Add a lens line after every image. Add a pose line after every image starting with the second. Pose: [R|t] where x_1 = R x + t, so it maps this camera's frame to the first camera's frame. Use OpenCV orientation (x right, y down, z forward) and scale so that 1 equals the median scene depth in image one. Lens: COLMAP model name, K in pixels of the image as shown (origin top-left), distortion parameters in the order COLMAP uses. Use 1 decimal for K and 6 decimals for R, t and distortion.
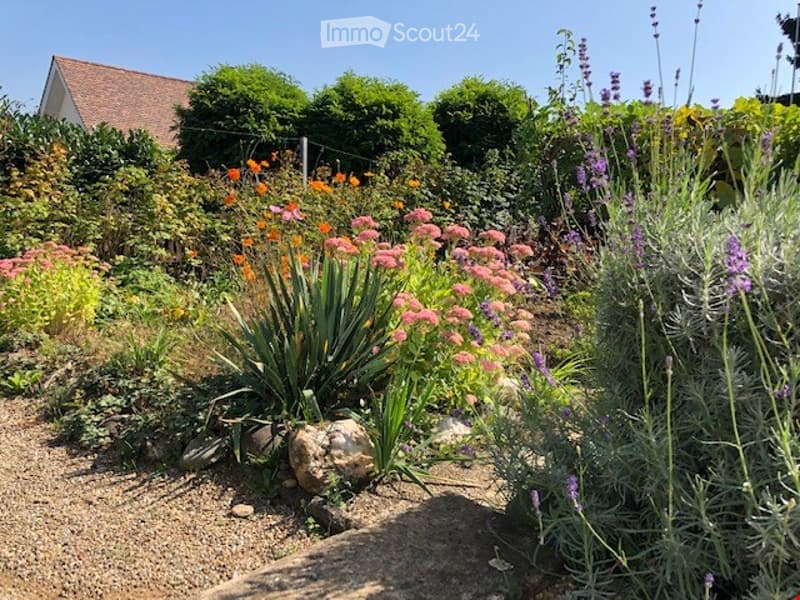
lens RADIAL K [[564.2, 0, 400.0], [0, 564.2, 300.0], [0, 0, 1]] dist [0.003529, -0.001861]
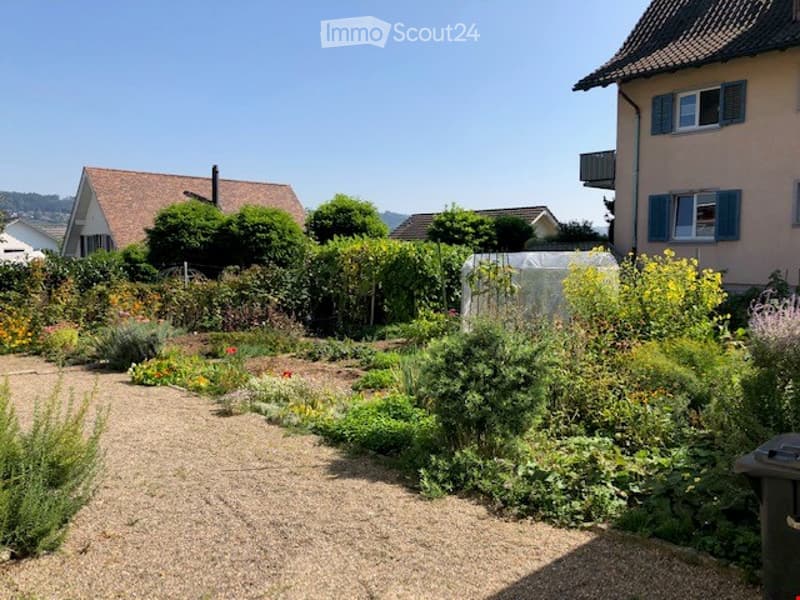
lens RADIAL K [[564.2, 0, 400.0], [0, 564.2, 300.0], [0, 0, 1]] dist [0.003529, -0.001861]
pose [[0.998402, -0.025903, -0.050225, 0.480129], [0.022507, 0.997496, -0.067048, 0.012037], [0.051836, 0.065811, 0.996485, -0.695888]]
